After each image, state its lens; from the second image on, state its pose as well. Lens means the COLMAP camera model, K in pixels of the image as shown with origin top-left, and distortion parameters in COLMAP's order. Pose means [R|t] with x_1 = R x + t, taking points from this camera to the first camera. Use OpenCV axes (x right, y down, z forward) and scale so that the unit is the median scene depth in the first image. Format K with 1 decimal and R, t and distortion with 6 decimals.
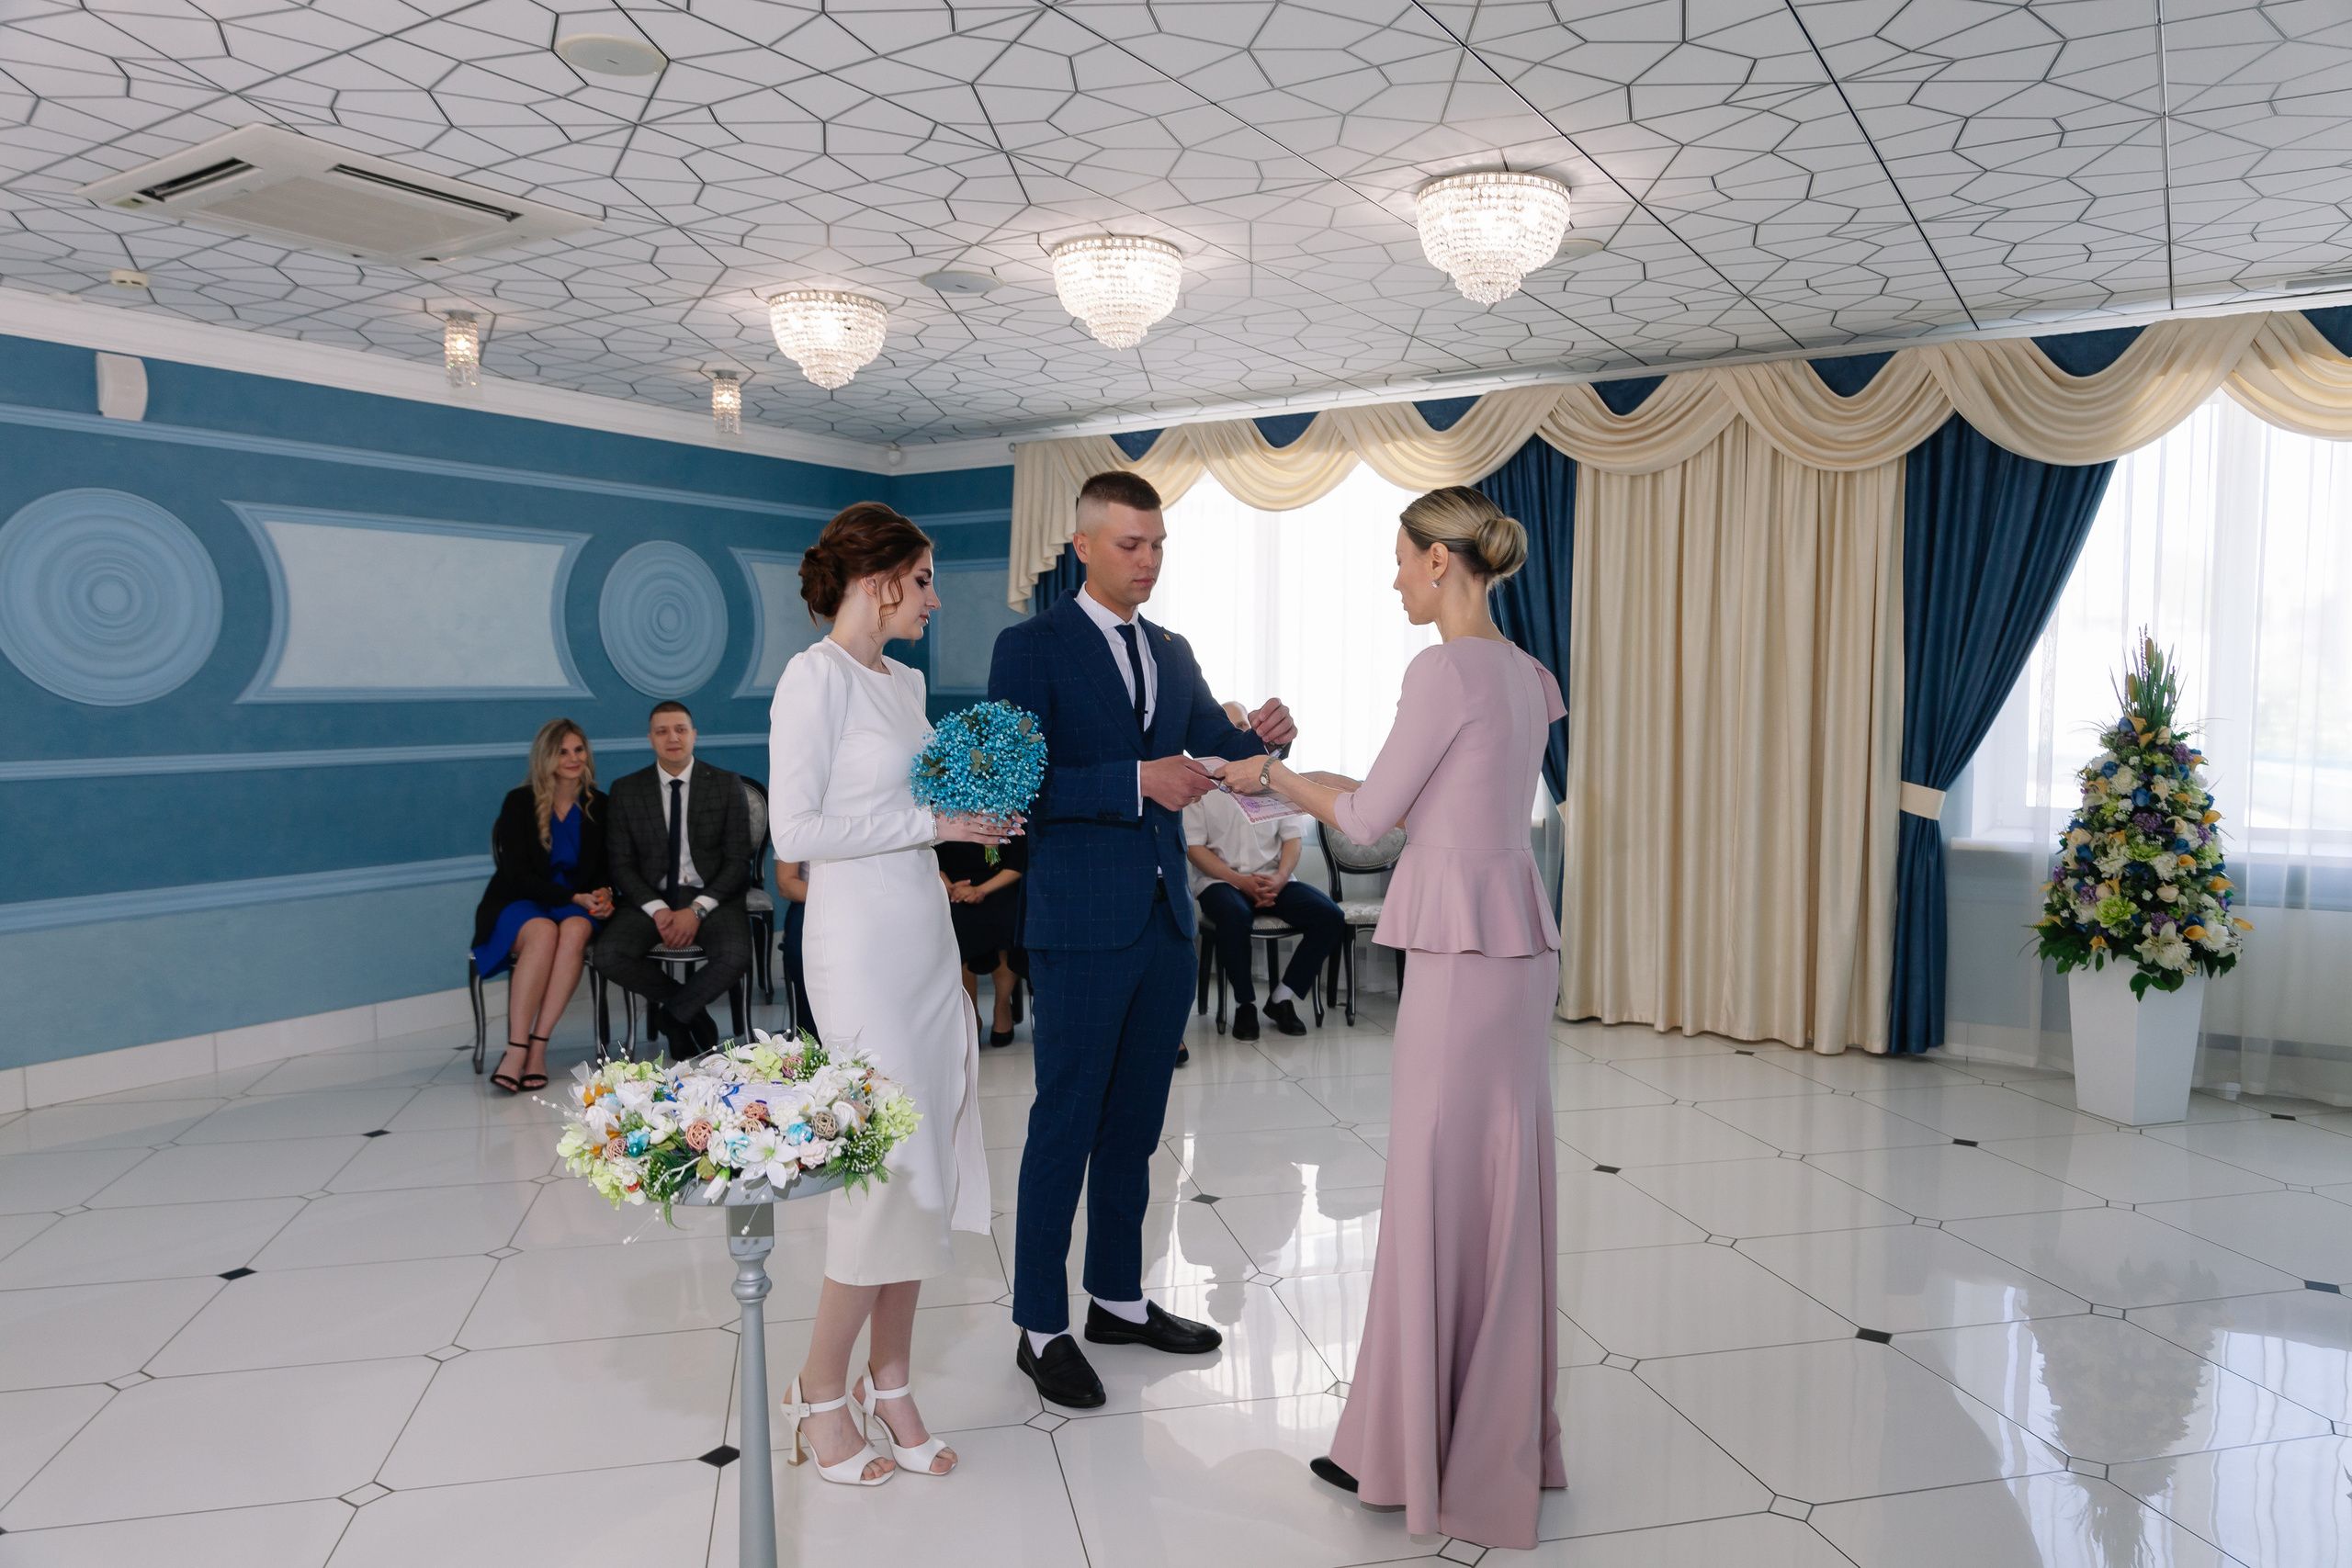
lens RADIAL K [[1582.1, 0, 1176.0], [0, 1582.1, 784.0], [0, 0, 1]] dist [0.001503, -0.003283]
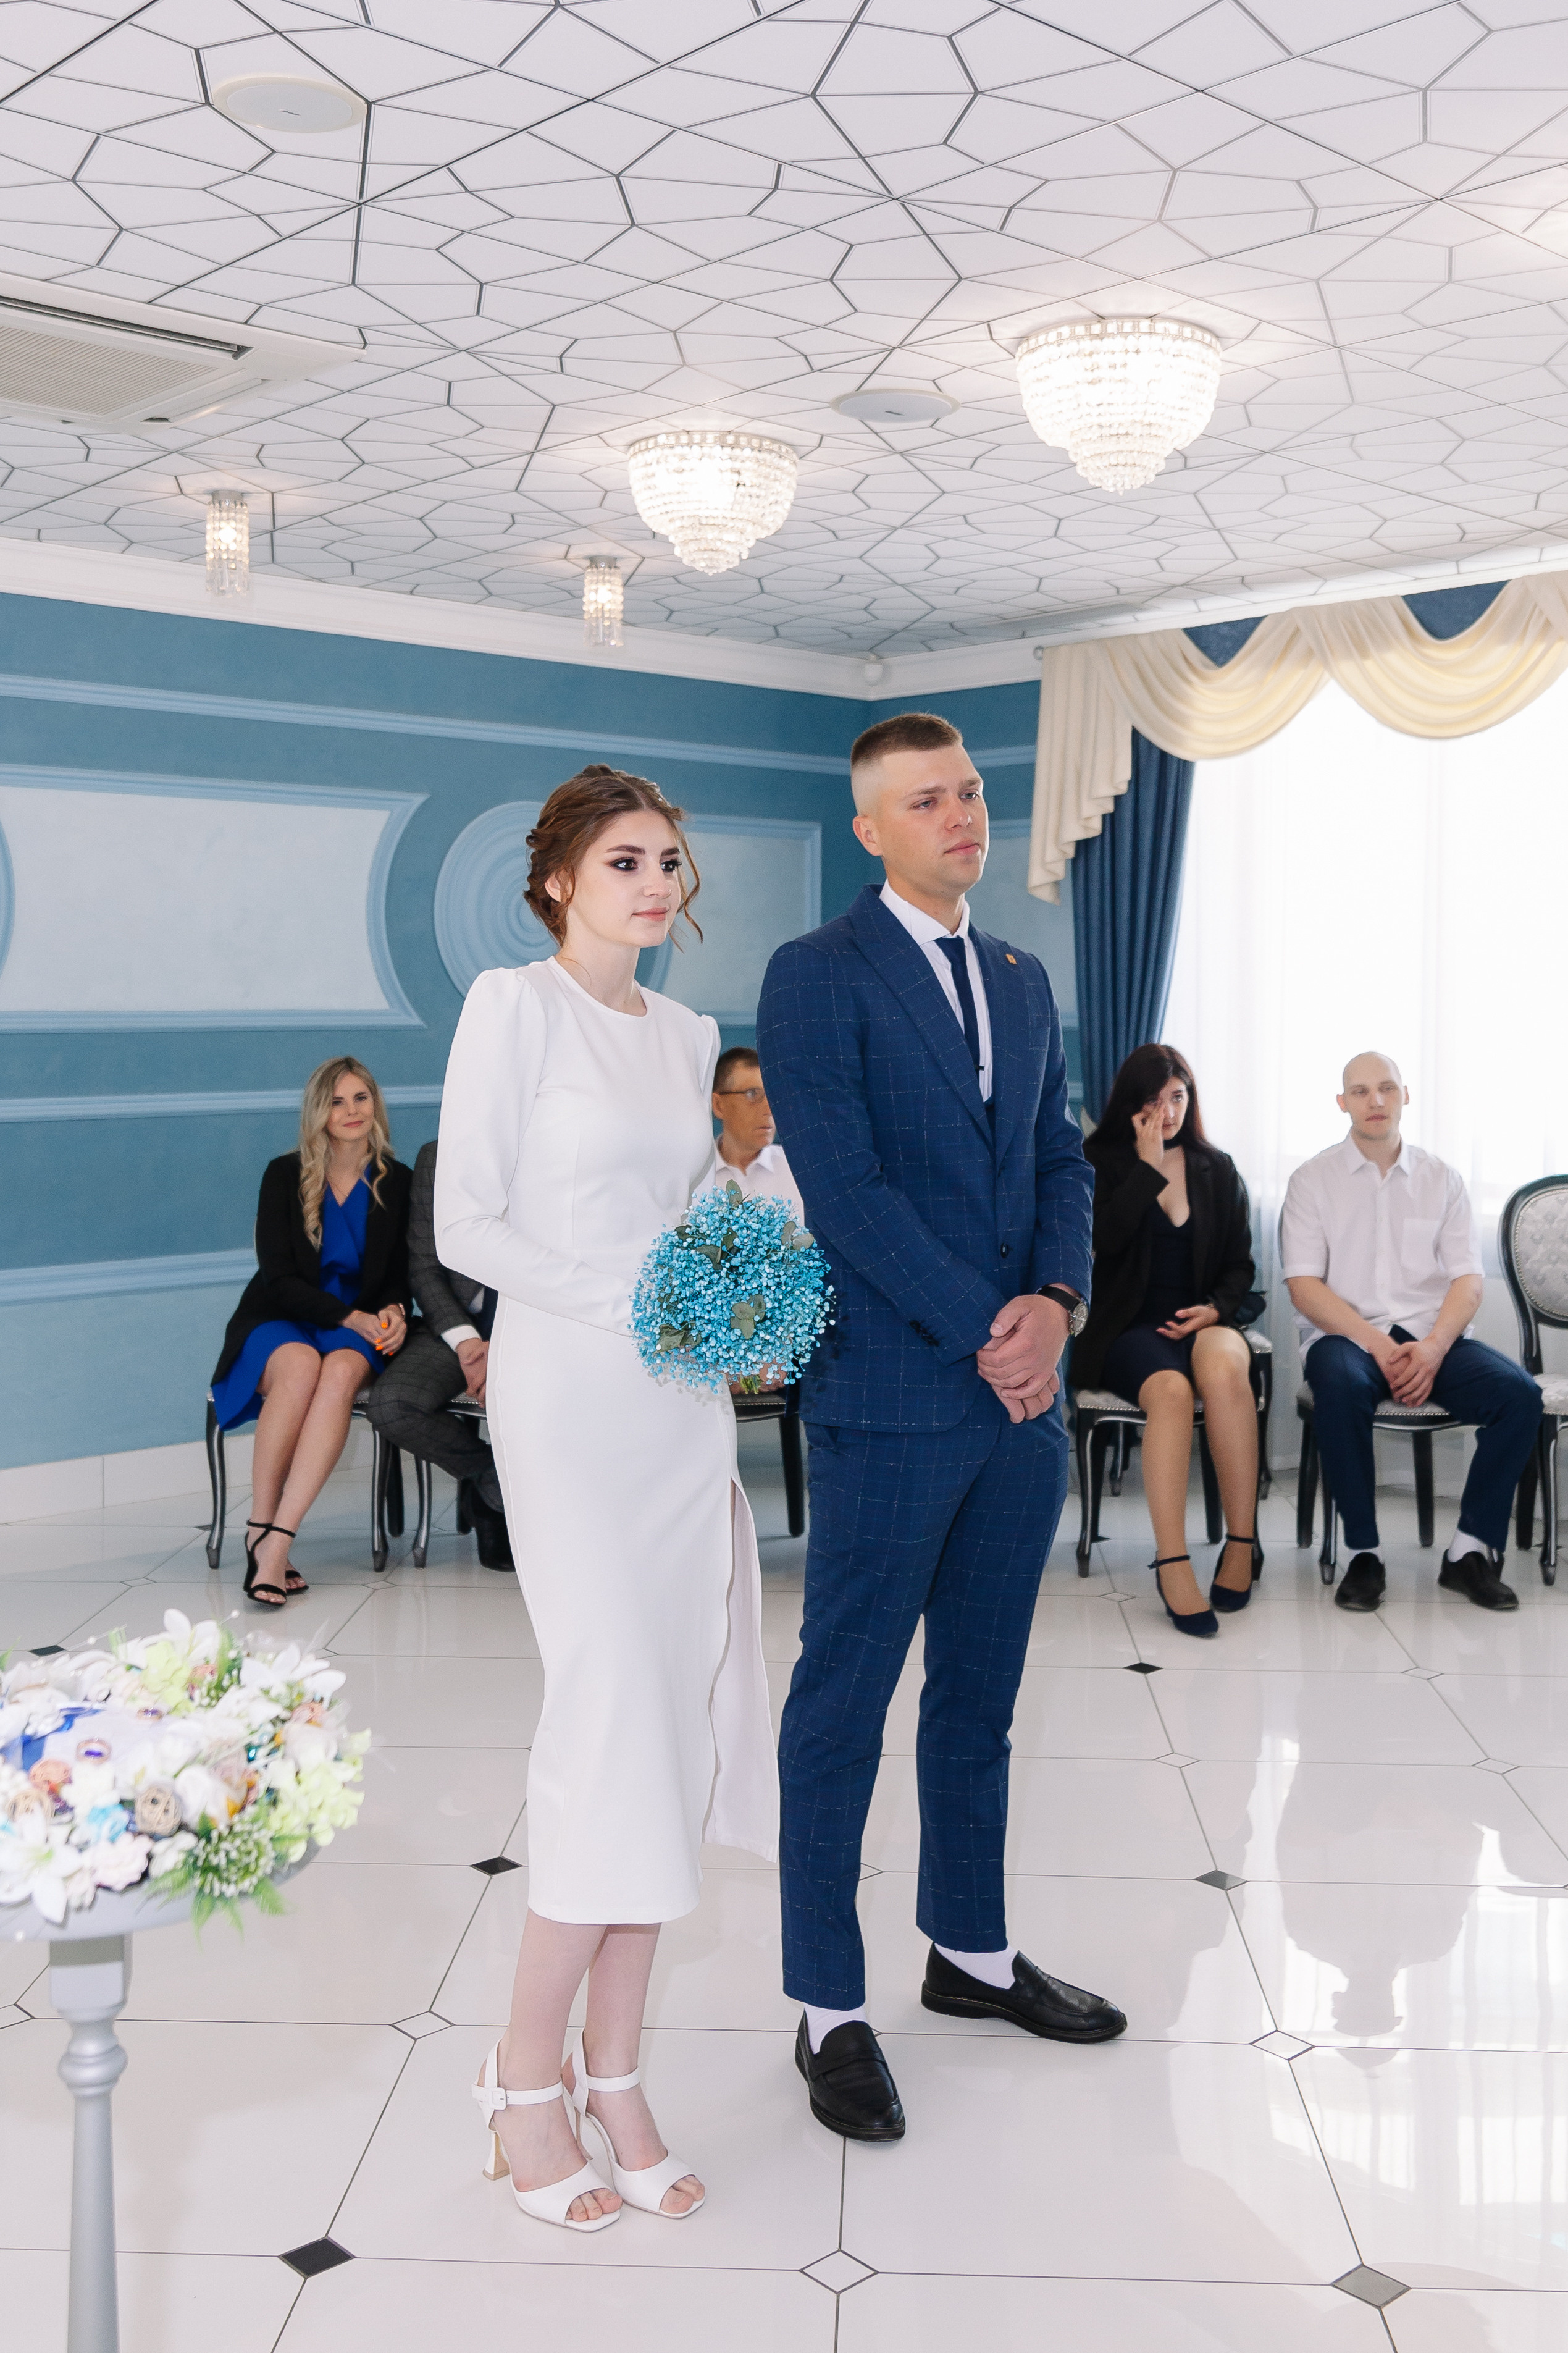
lens RADIAL K [[2322.6, 0, 772.7], [0, 2322.6, 979.2], [0, 0, 1]] dist [-0.020053, -0.013428]
pose [[0.964757, 0.003900, -0.263113, 0.066650], [-0.023071, 0.997293, -0.069810, -0.009543], [0.262129, 0.073420, 0.962236, 0.069679]]
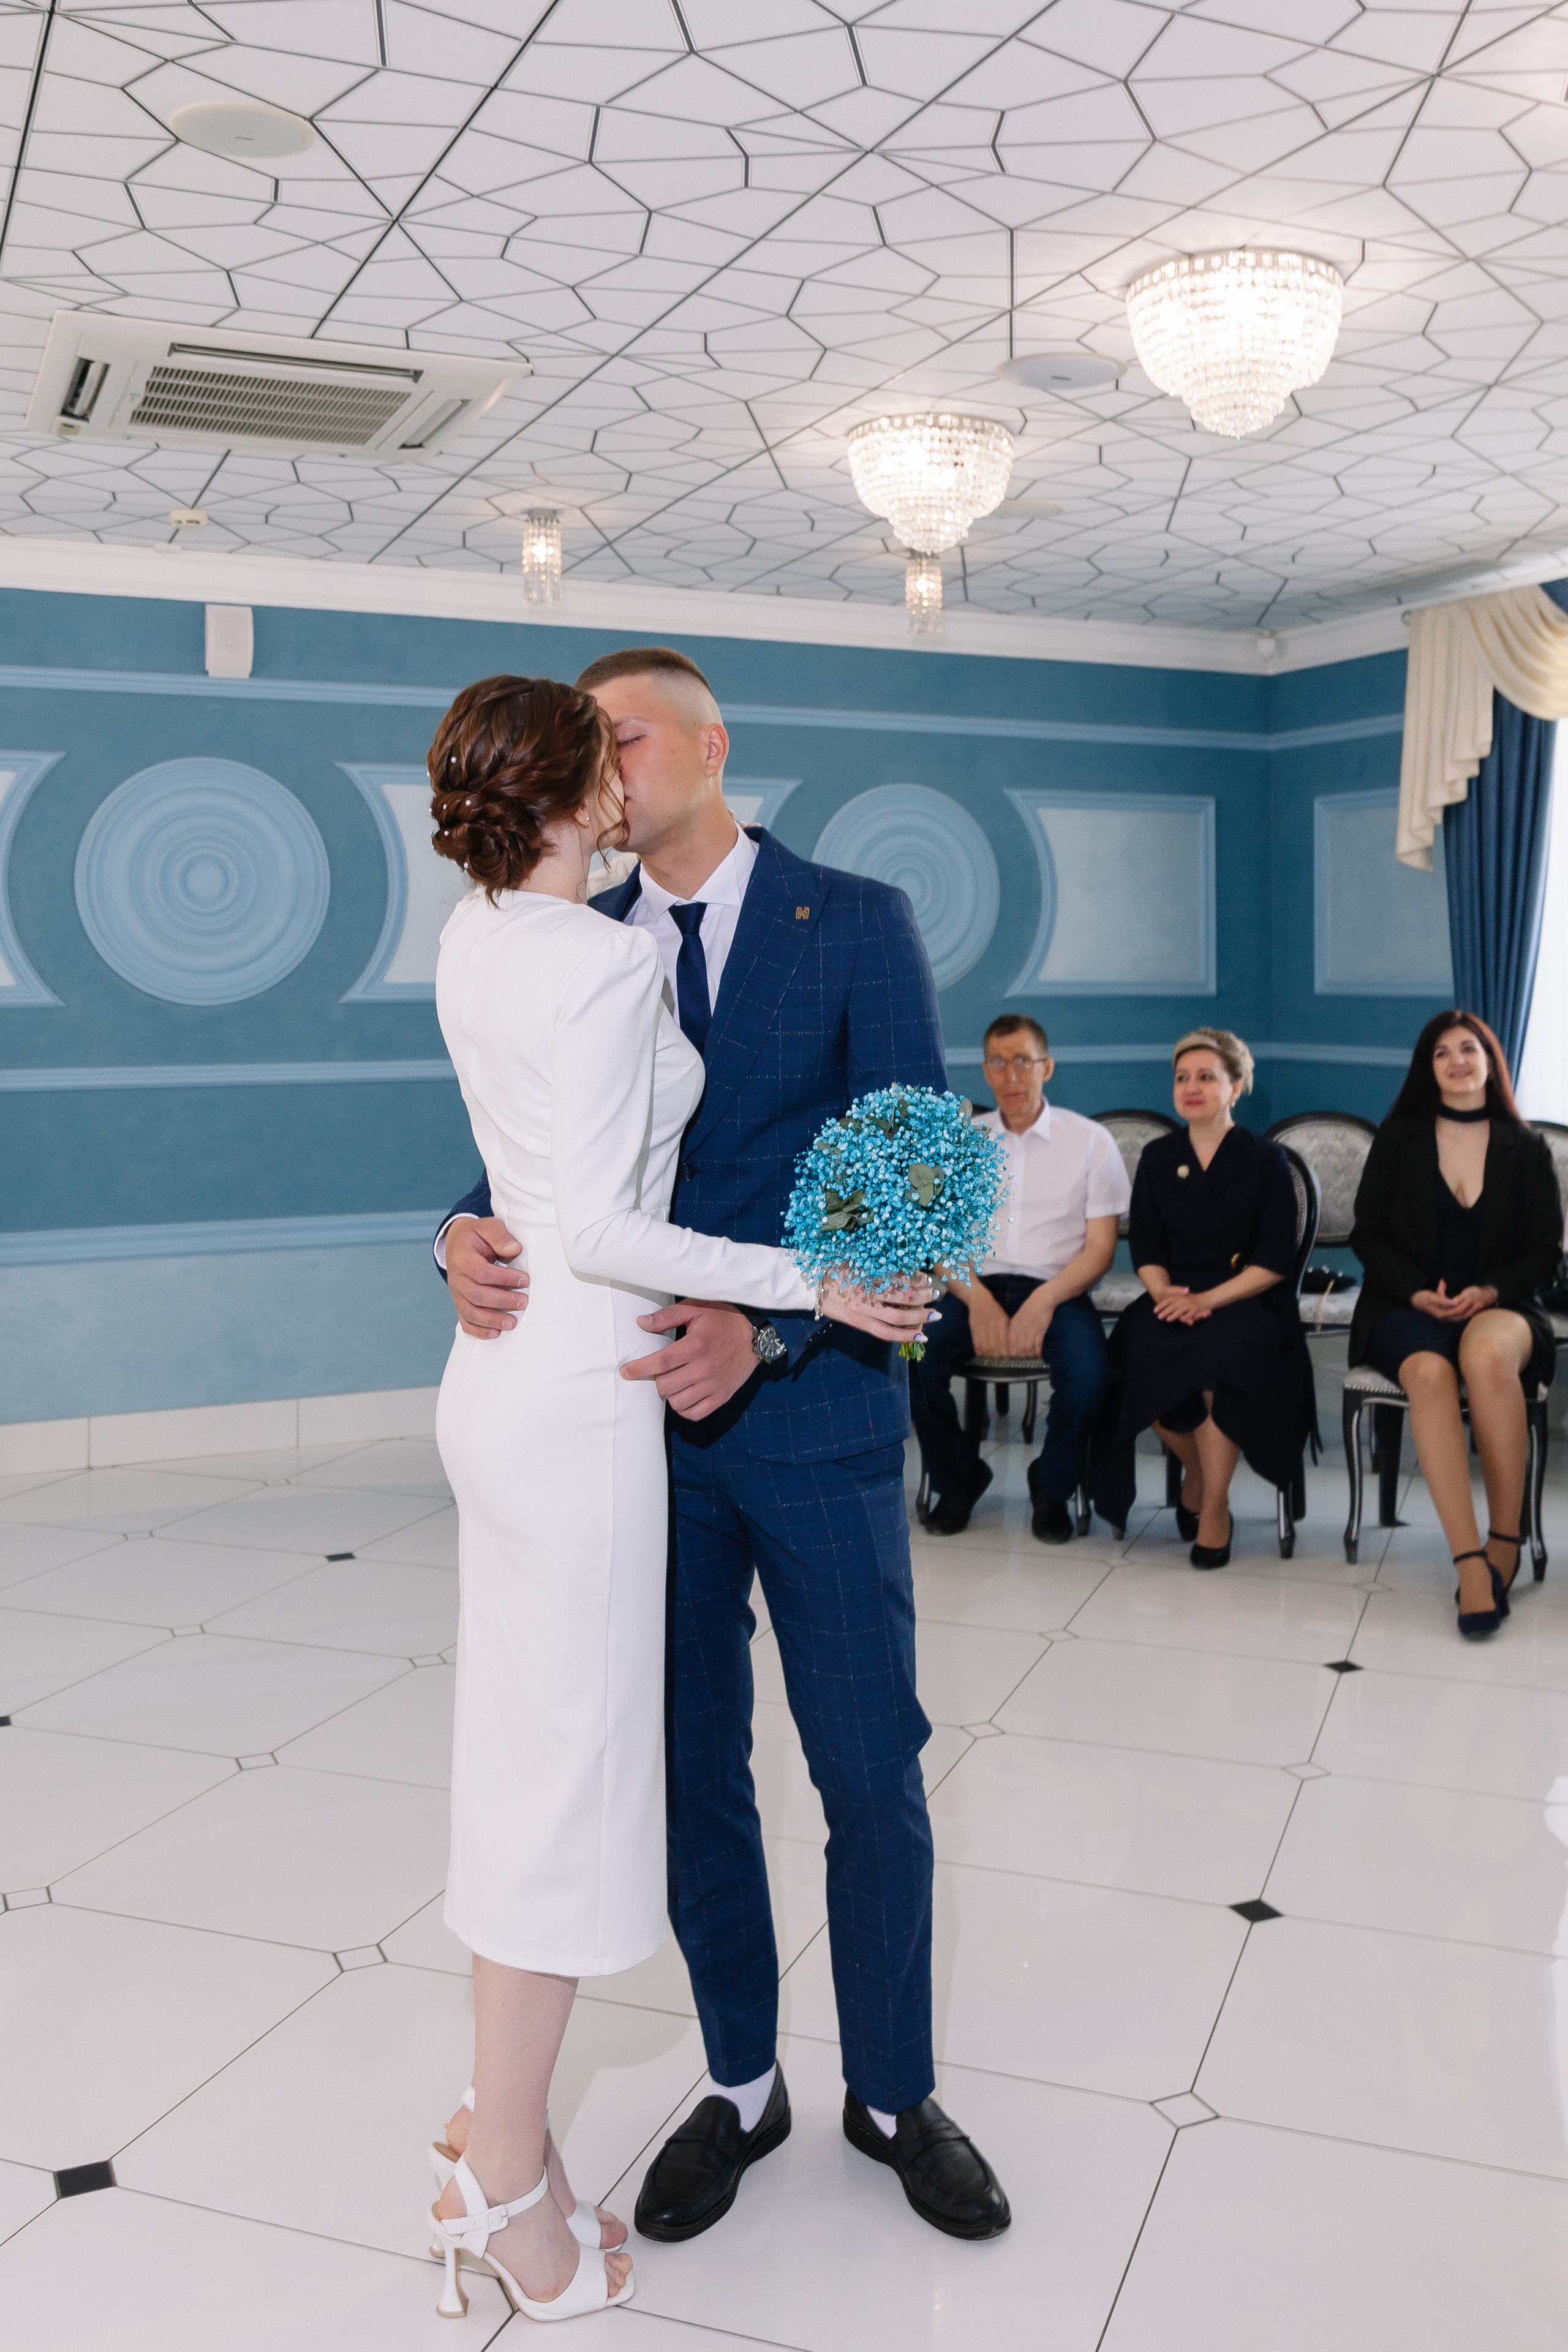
lens RADIAL K [[2101.9, 0, 788.1], [0, 2101.9, 944.5], [0, 0, 1]] dist [-0.028753, 0.004120]
pose [[0.838136, -0.007811, -0.545406, 0.227706], [-0.033669, 0.997250, -0.066021, -0.017752], [0.544421, 0.073698, 0.835568, 0.215885]]
